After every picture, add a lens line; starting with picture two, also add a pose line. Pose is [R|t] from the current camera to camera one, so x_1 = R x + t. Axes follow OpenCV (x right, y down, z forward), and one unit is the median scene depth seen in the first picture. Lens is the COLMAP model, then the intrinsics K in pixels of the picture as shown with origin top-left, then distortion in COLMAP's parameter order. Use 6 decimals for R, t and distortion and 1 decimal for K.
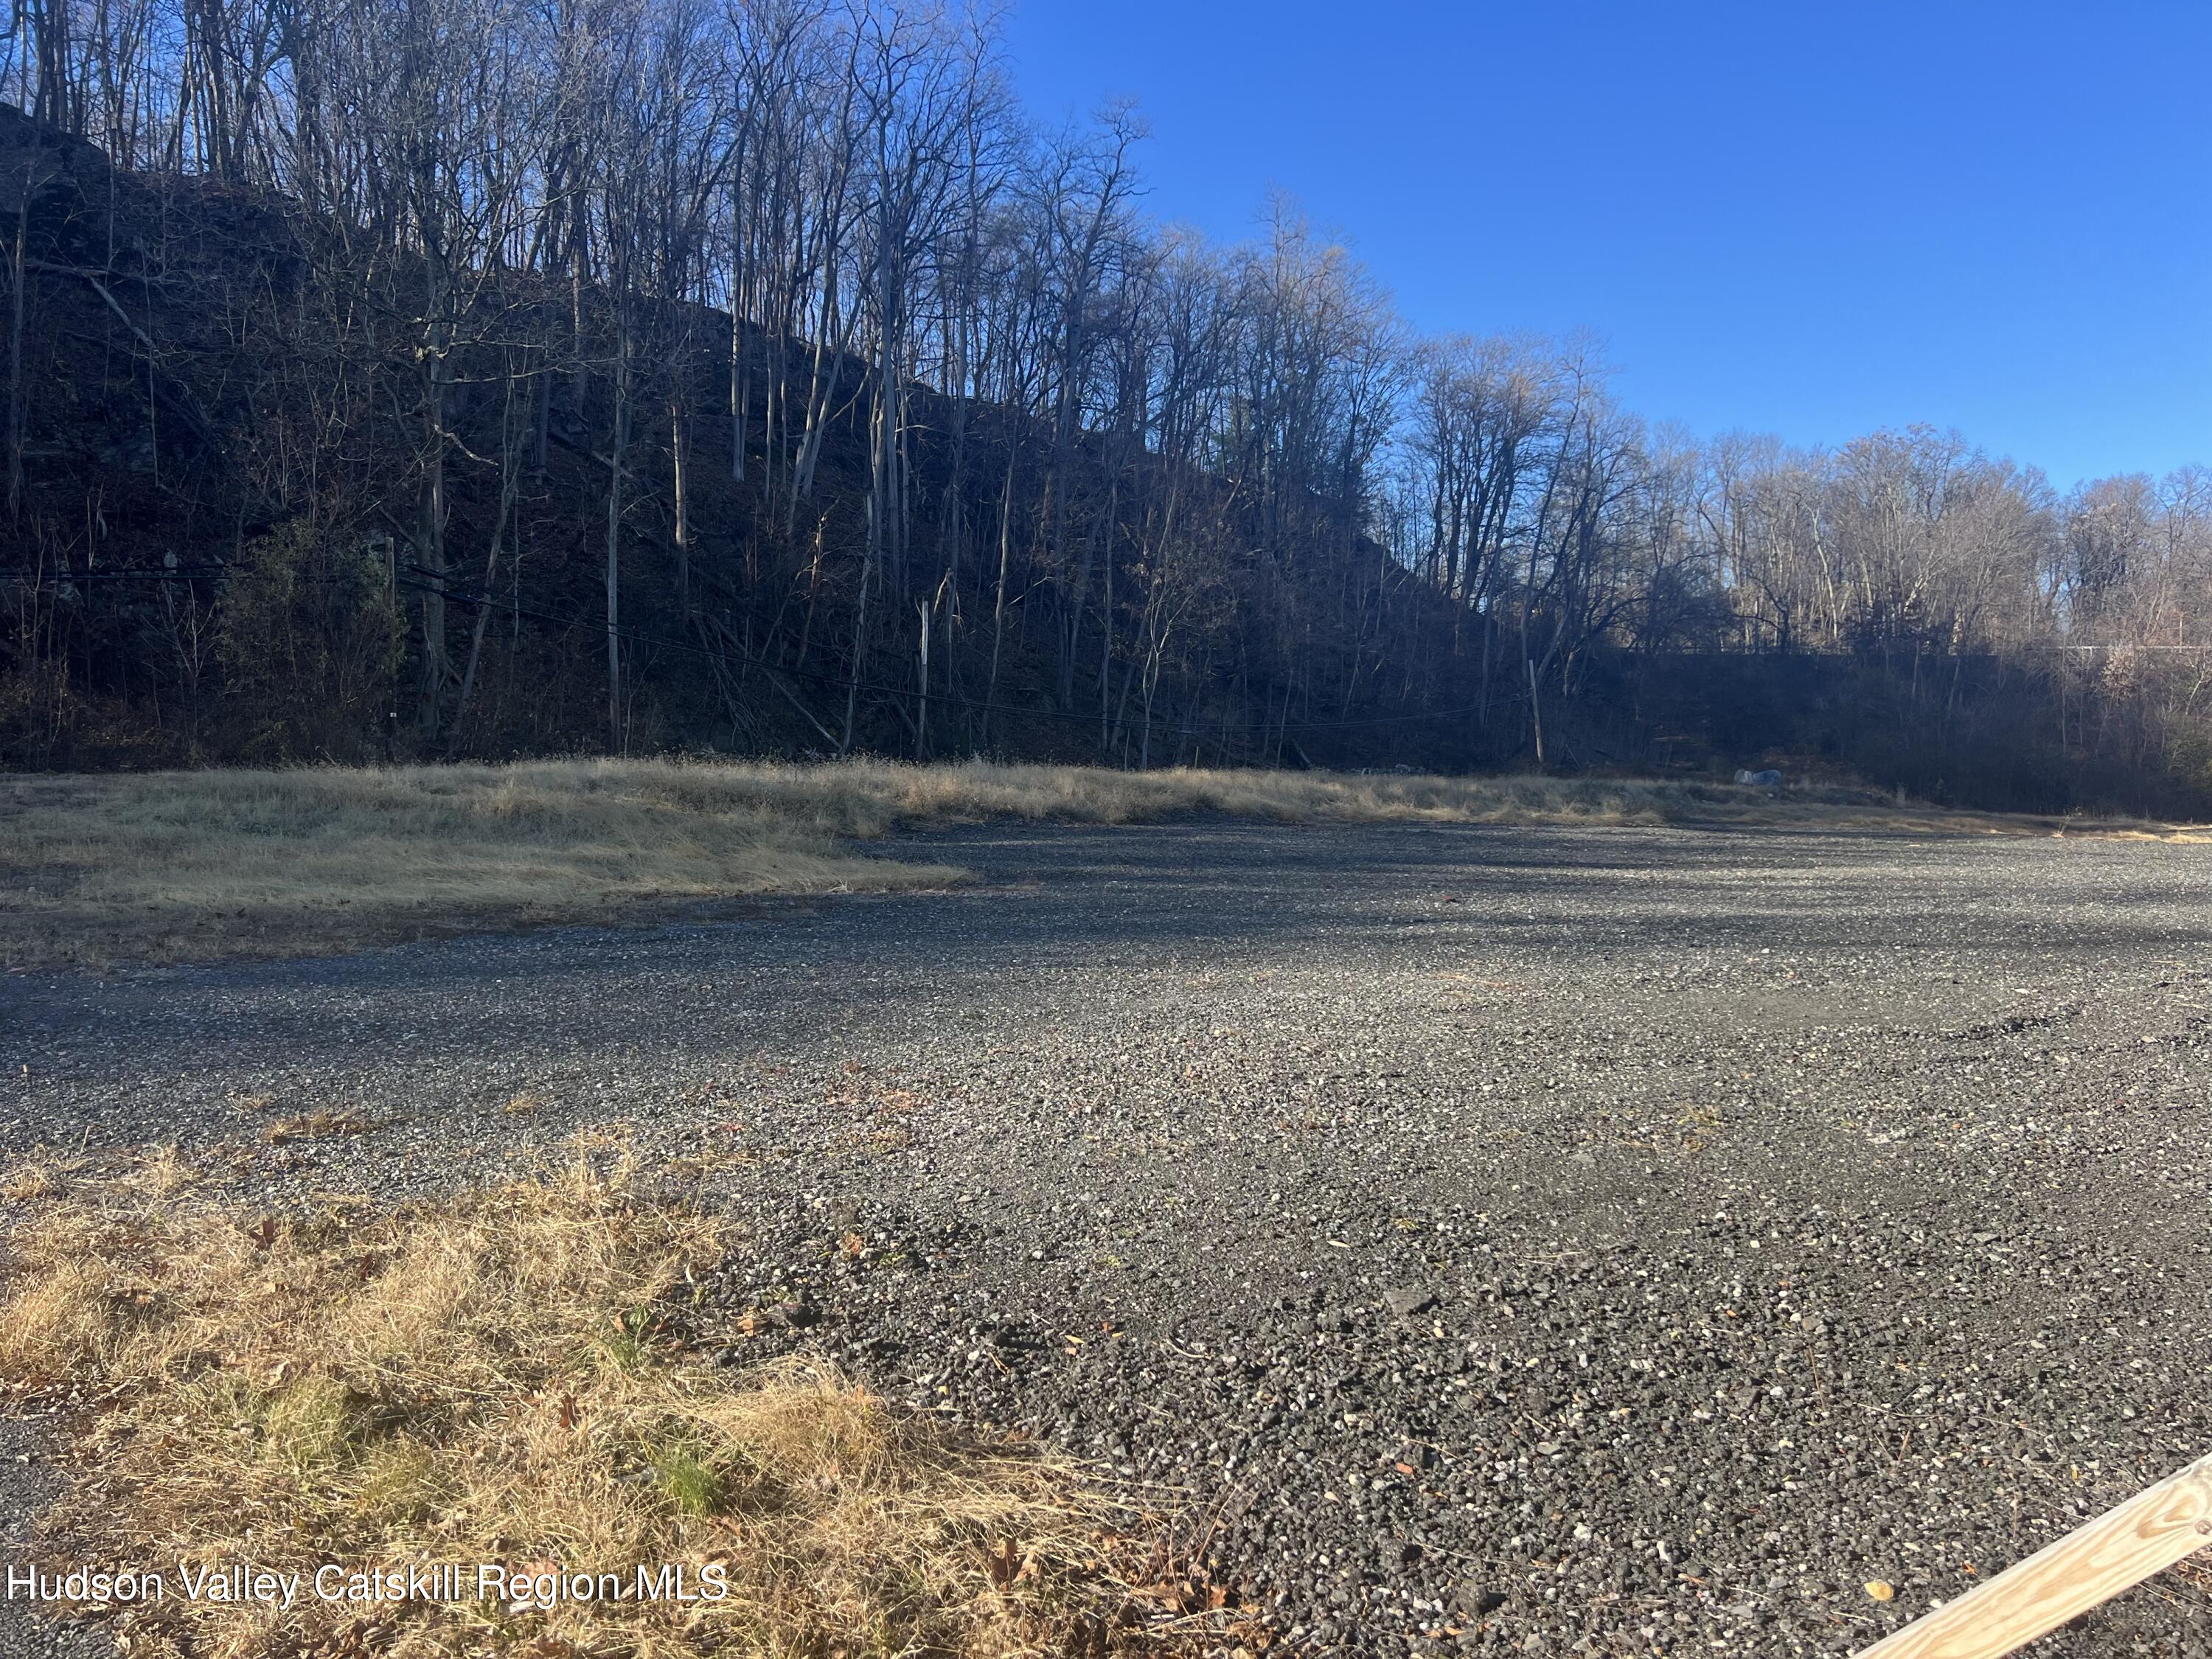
lens RADIAL K [[1673.5, 0, 1124.2], [0, 1673.5, 818.6], [0, 0, 1]] dist [0.063441, -0.063429]
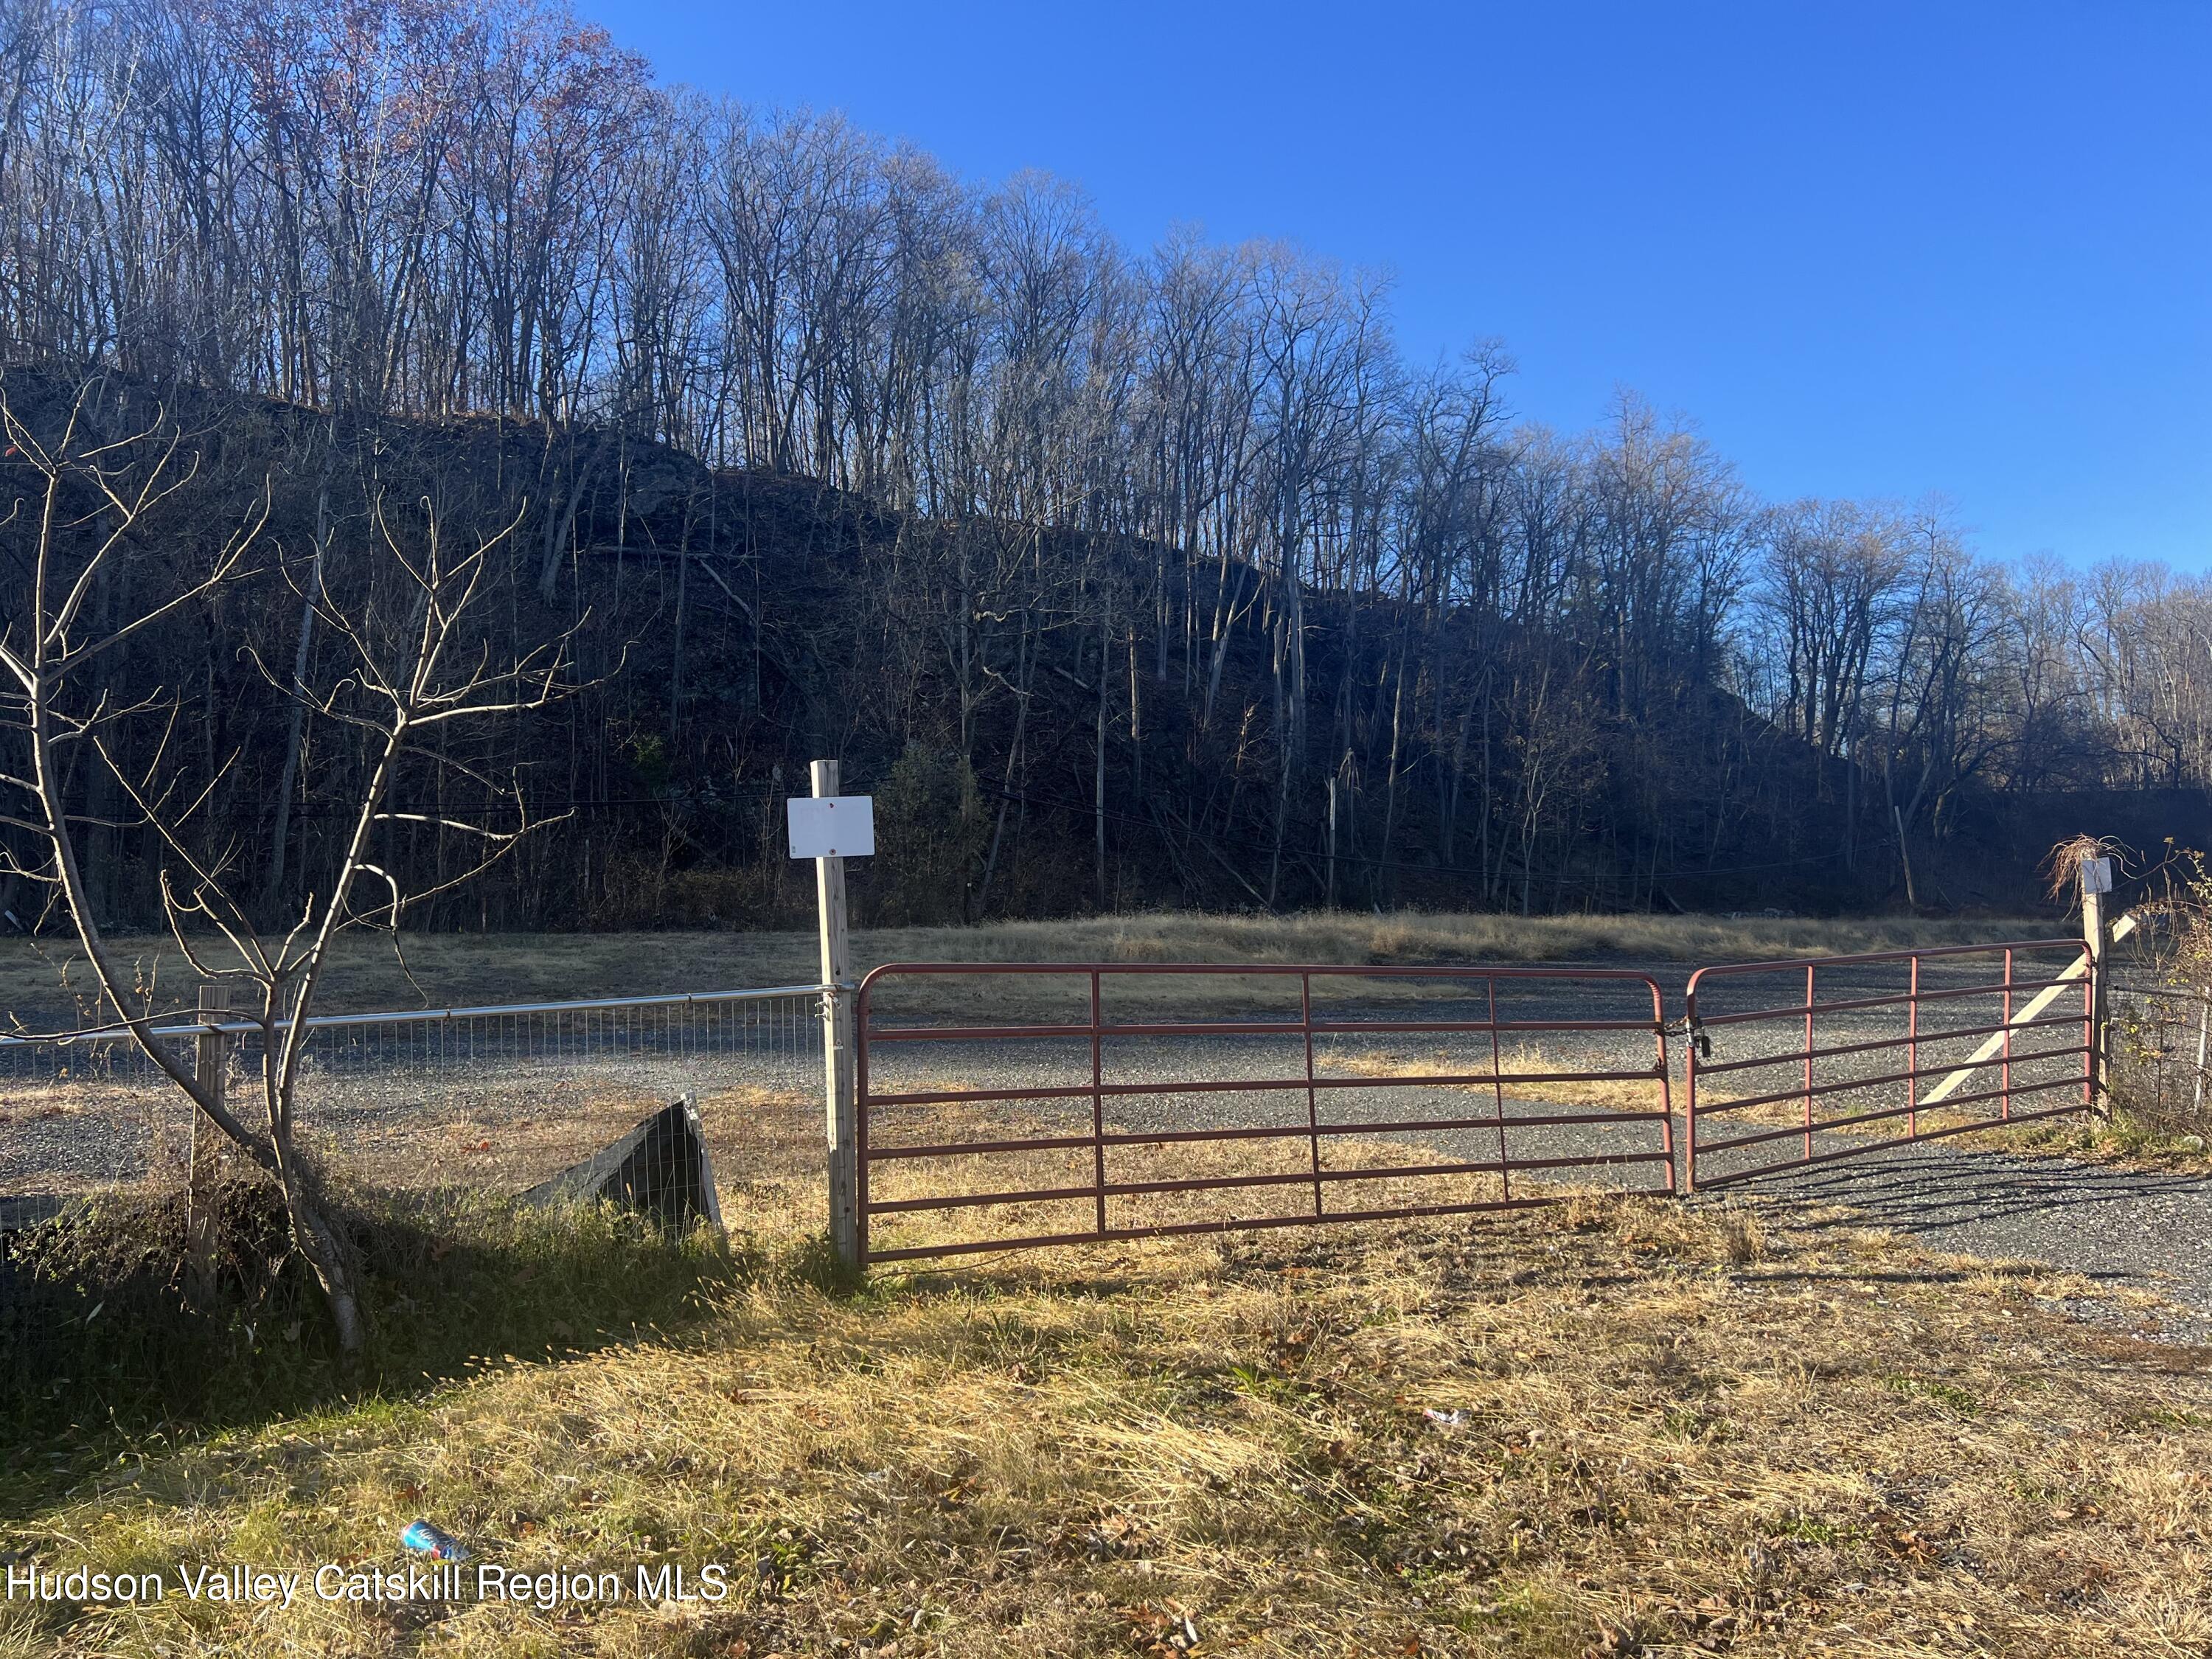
lens RADIAL K [[1673.5, 0, 1107.9], [0, 1673.5, 819.0], [0, 0, 1]] dist [0.063441, -0.063429]
pose [[0.978879, -0.029993, -0.202229, -0.042268], [0.011614, 0.995741, -0.091465, 0.006496], [0.204111, 0.087185, 0.975058, -0.207294]]
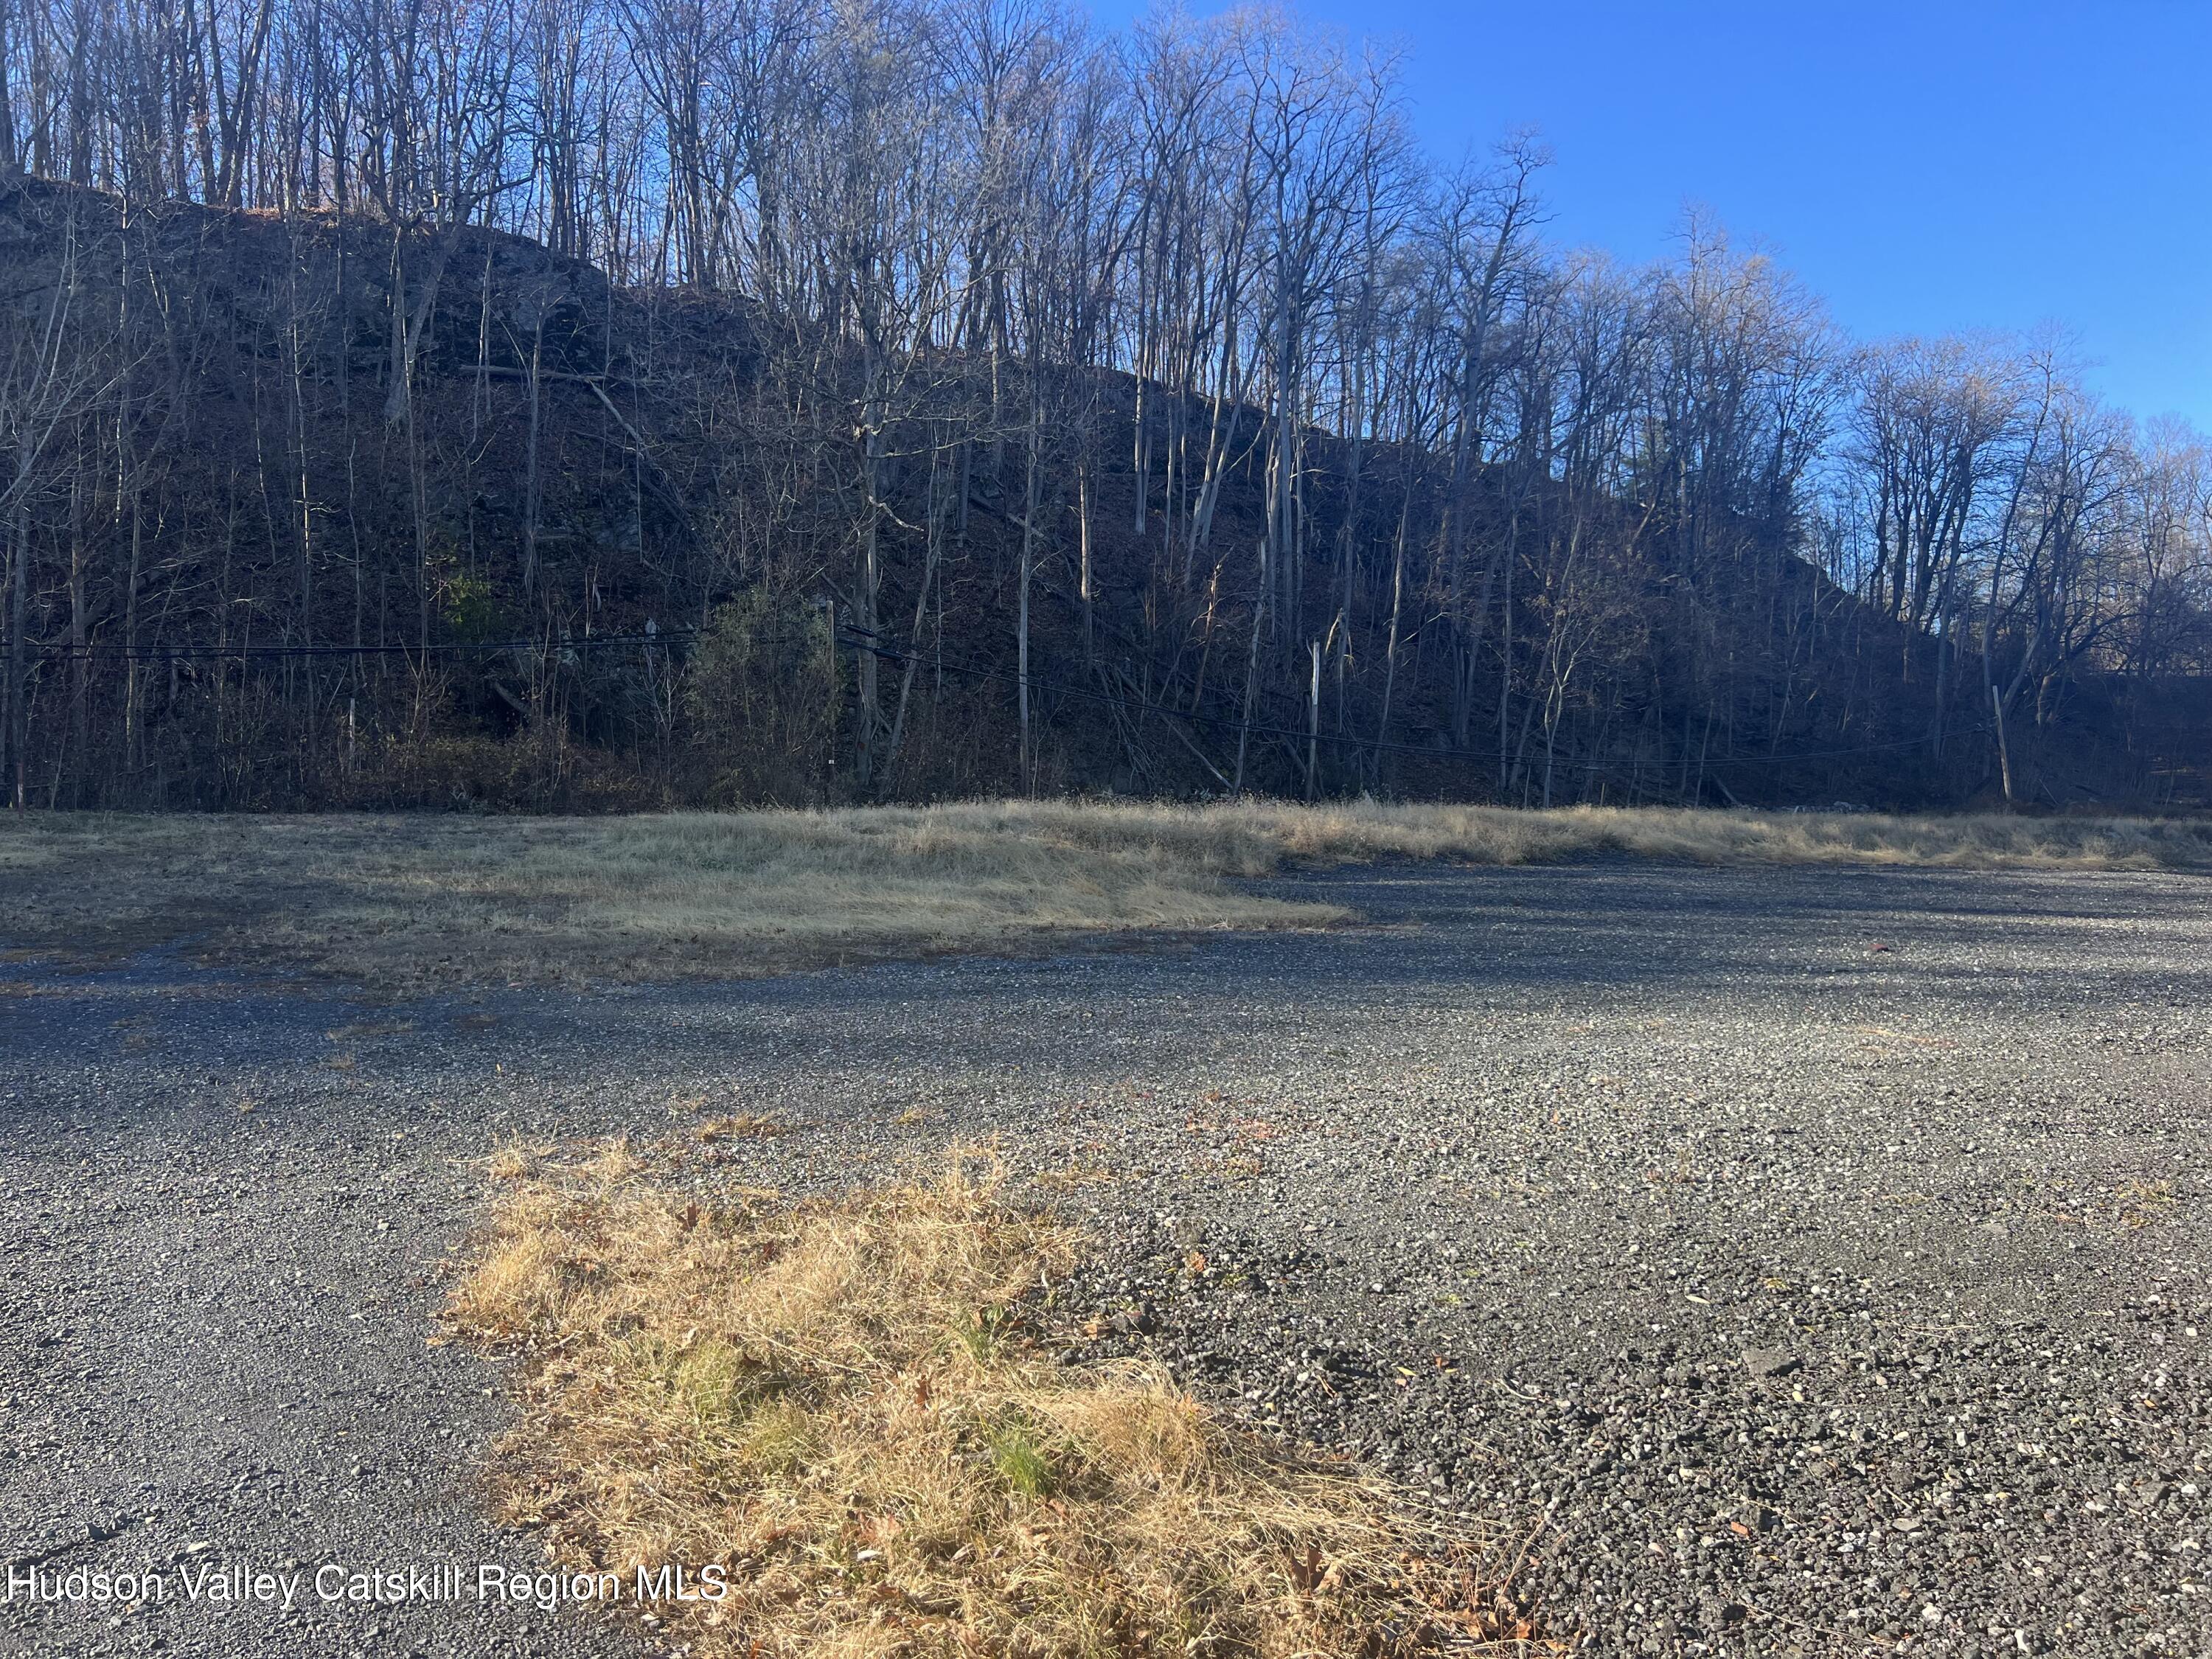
lens RADIAL K [[1673.5, 0, 1095.0], [0, 1673.5, 802.0], [0, 0, 1]] dist [0.063441, -0.063429]
pose [[0.967670, -0.004974, -0.252171, 0.005919], [-0.003582, 0.999434, -0.033460, 0.000383], [0.252194, 0.033282, 0.967104, -0.004618]]
